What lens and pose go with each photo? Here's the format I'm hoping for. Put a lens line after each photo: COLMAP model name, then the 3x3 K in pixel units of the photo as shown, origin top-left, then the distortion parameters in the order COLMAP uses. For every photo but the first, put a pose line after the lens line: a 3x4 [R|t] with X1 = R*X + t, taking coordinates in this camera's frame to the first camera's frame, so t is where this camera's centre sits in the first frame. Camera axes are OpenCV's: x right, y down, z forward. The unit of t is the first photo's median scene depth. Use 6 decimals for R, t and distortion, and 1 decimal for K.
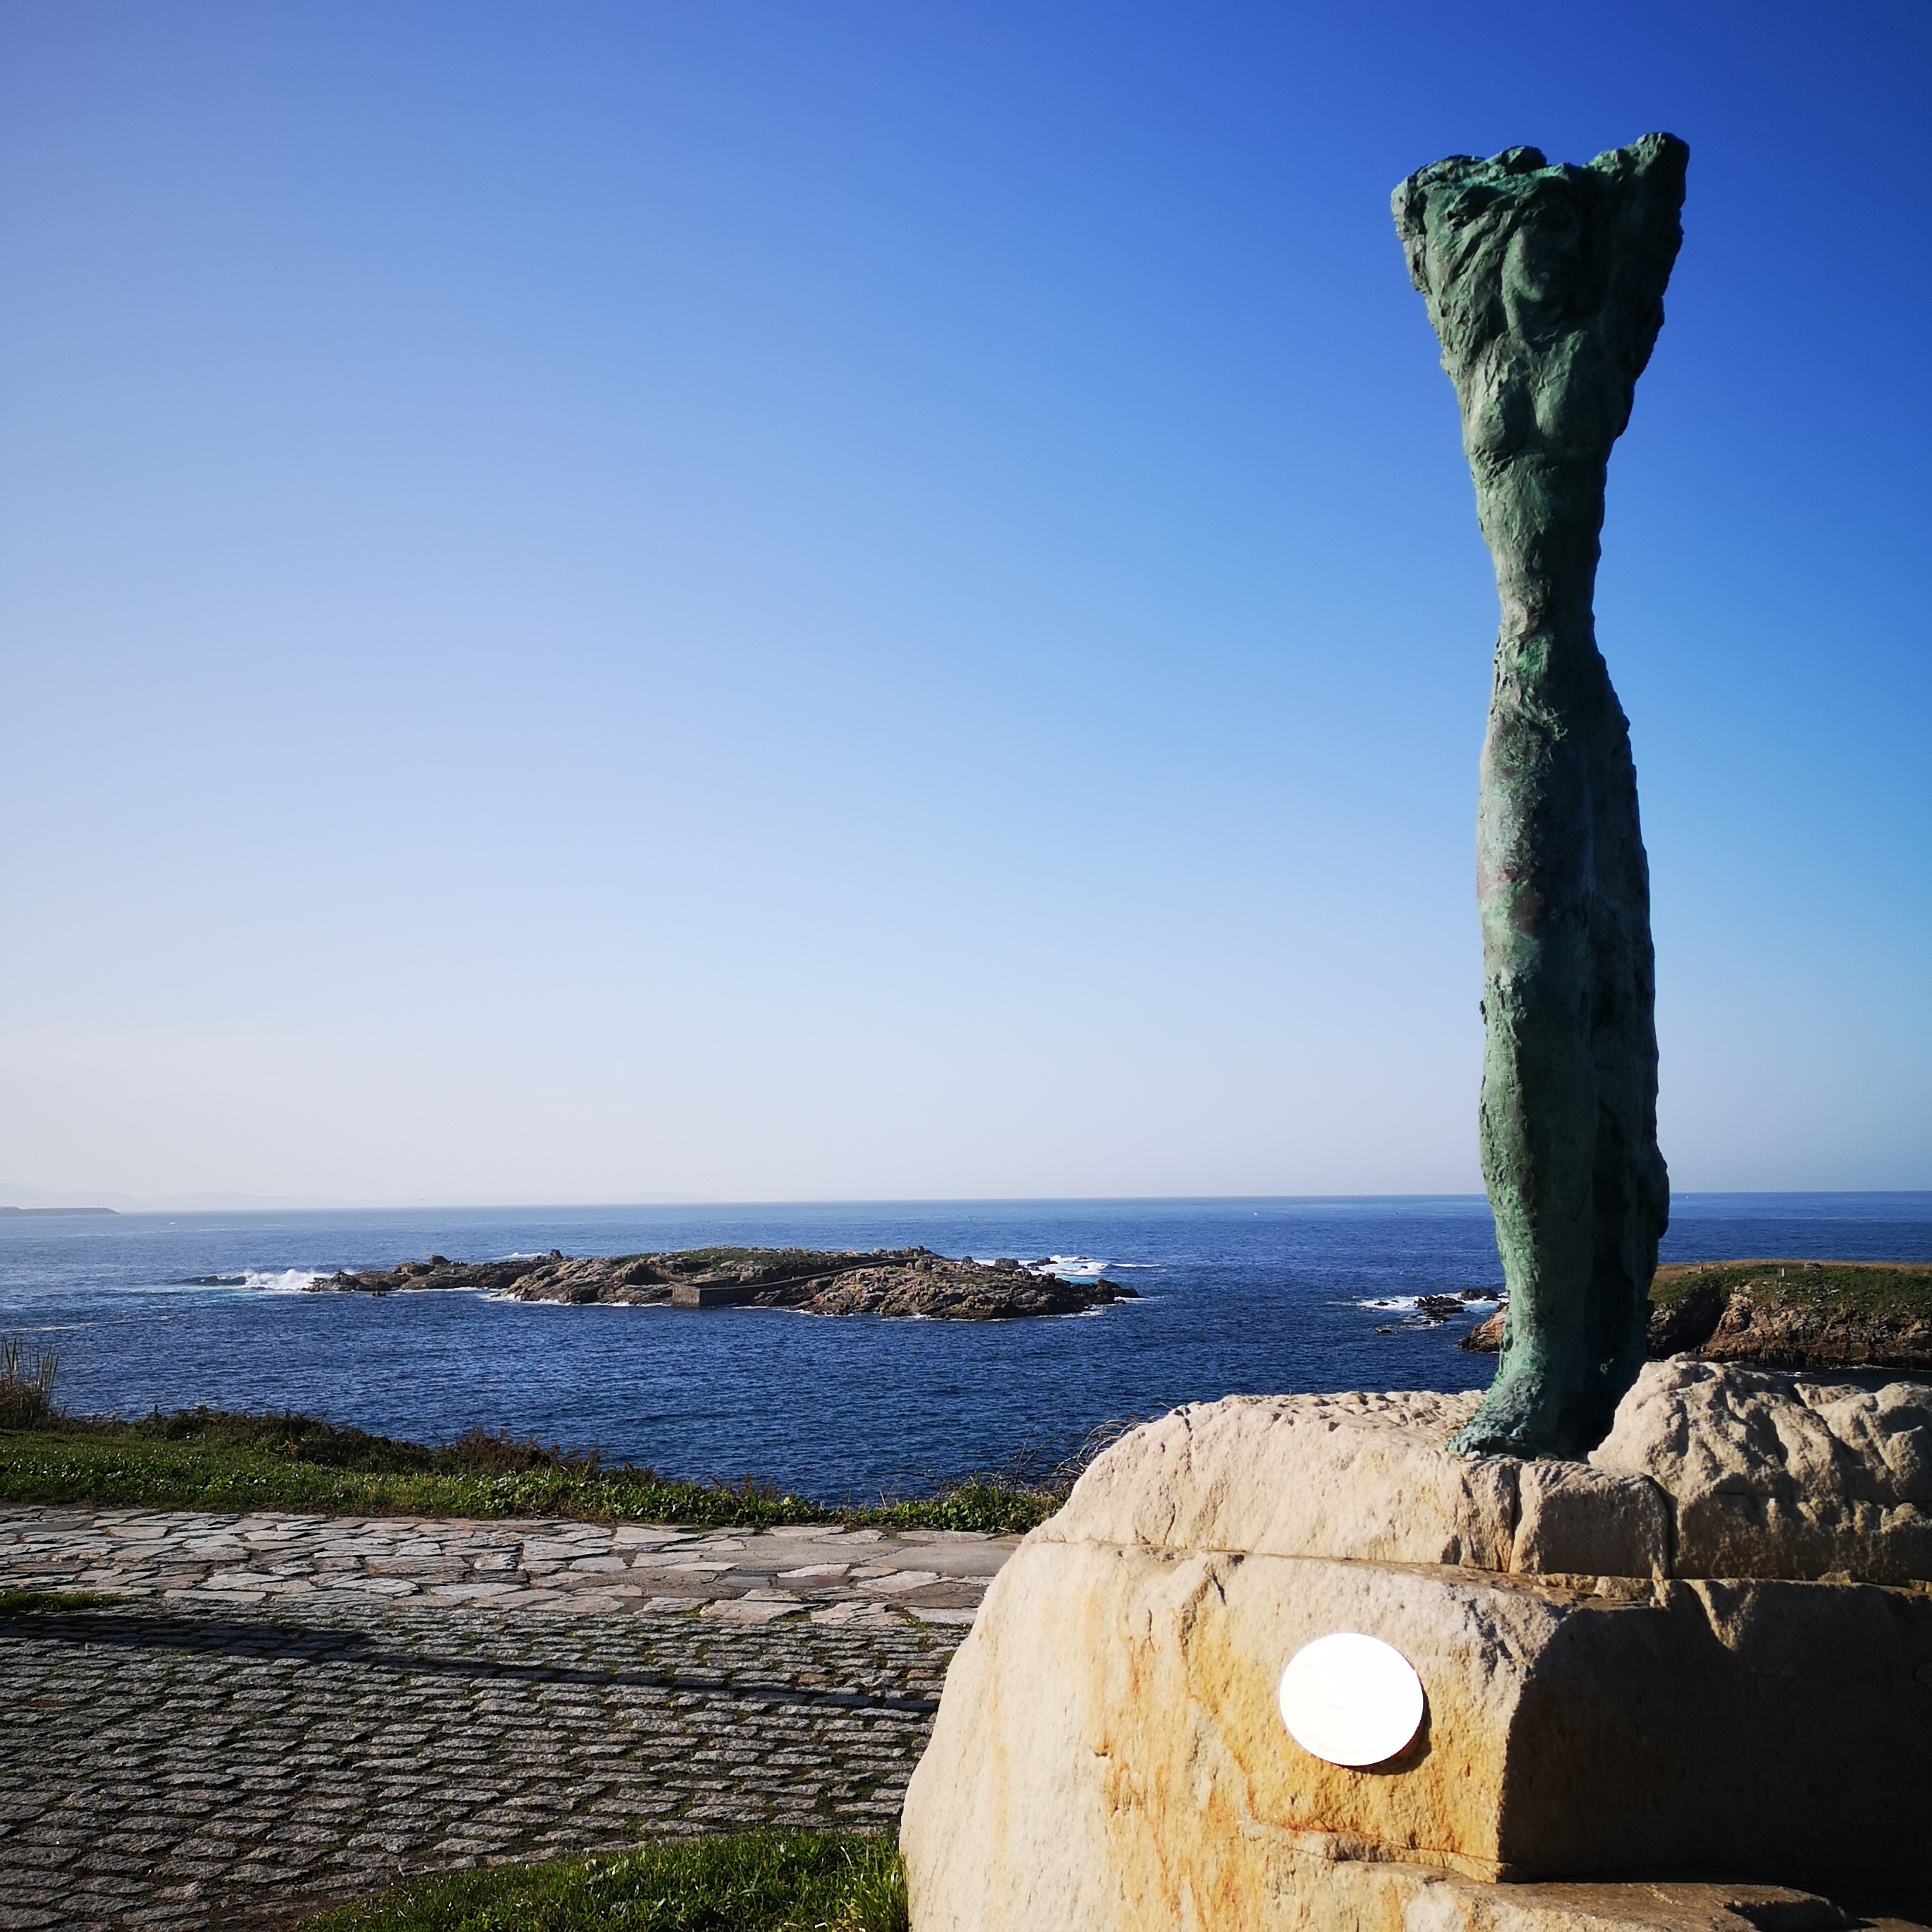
lens RADIAL K [[1976.5, 0, 966.0], [0, 1976.5, 966.0], [0, 0, 1]] dist [0.066183, -0.054290]
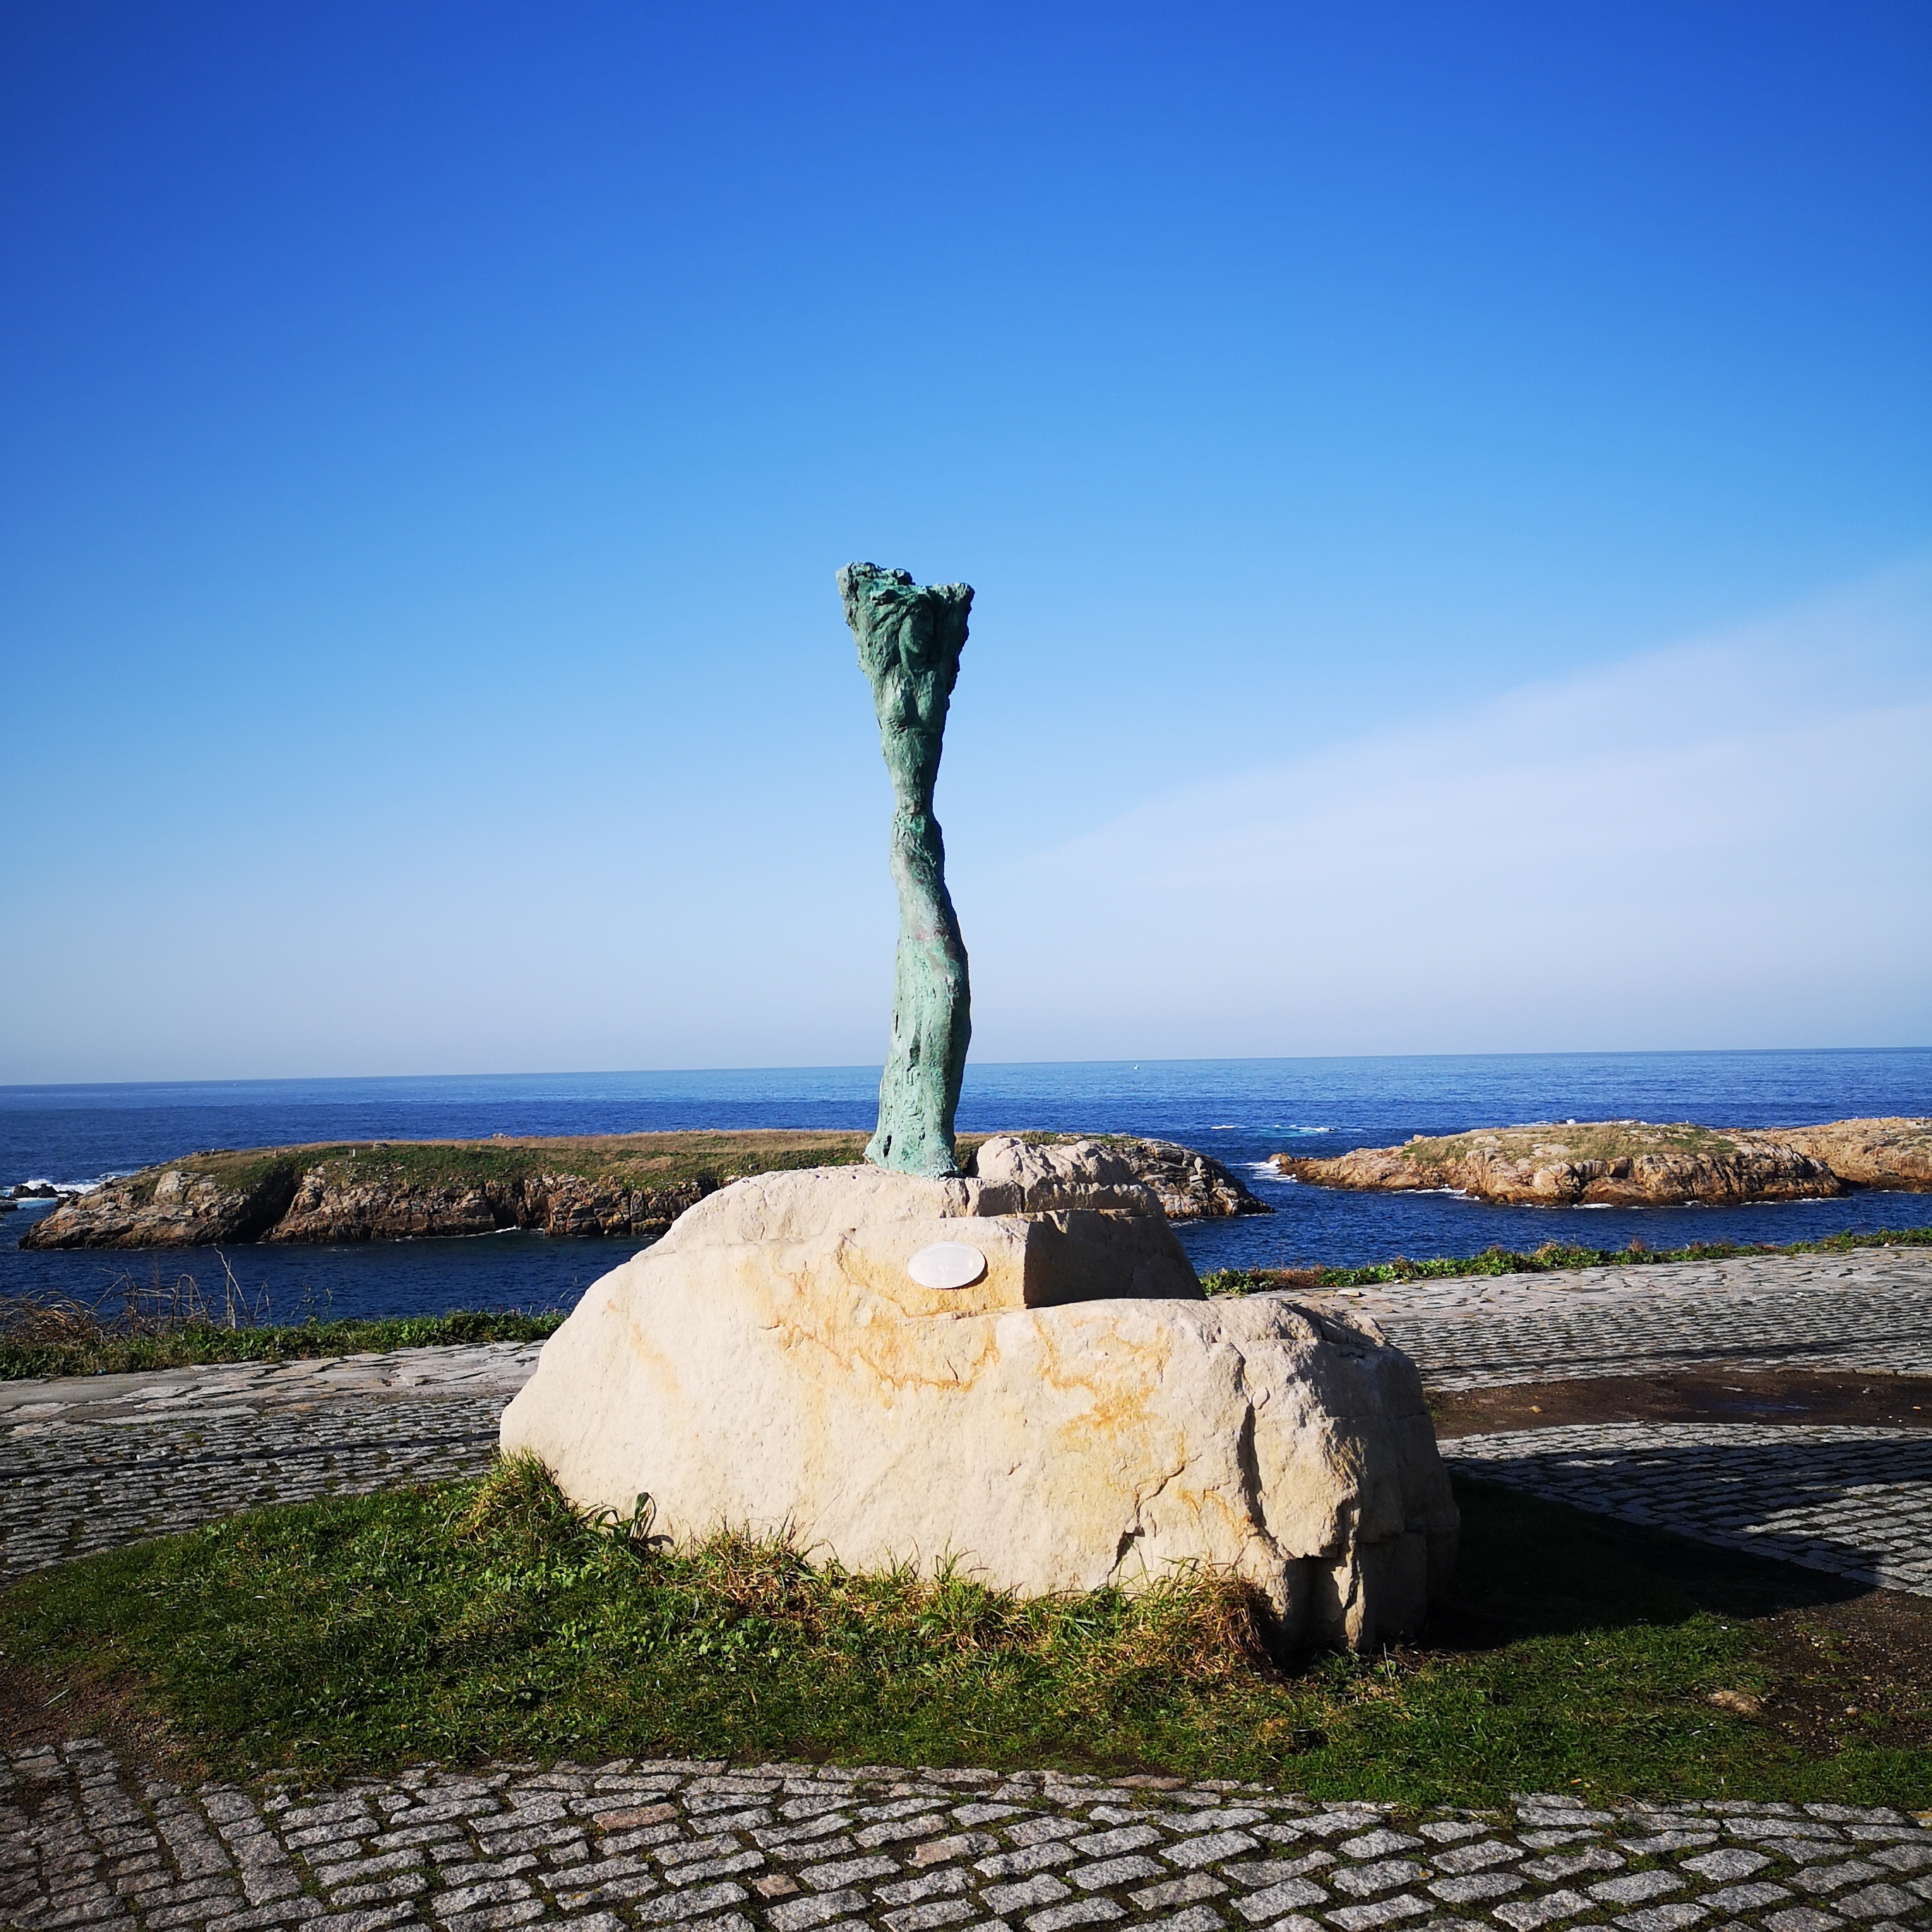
lens RADIAL K [[1976.5, 0, 966.0], [0, 1976.5, 966.0], [0, 0, 1]] dist [0.066183, -0.054290]
pose [[0.771967, 0.025386, 0.635155, -0.992821], [-0.061101, 0.997539, 0.034392, -0.075763], [-0.632719, -0.065358, 0.771618, -0.673663]]
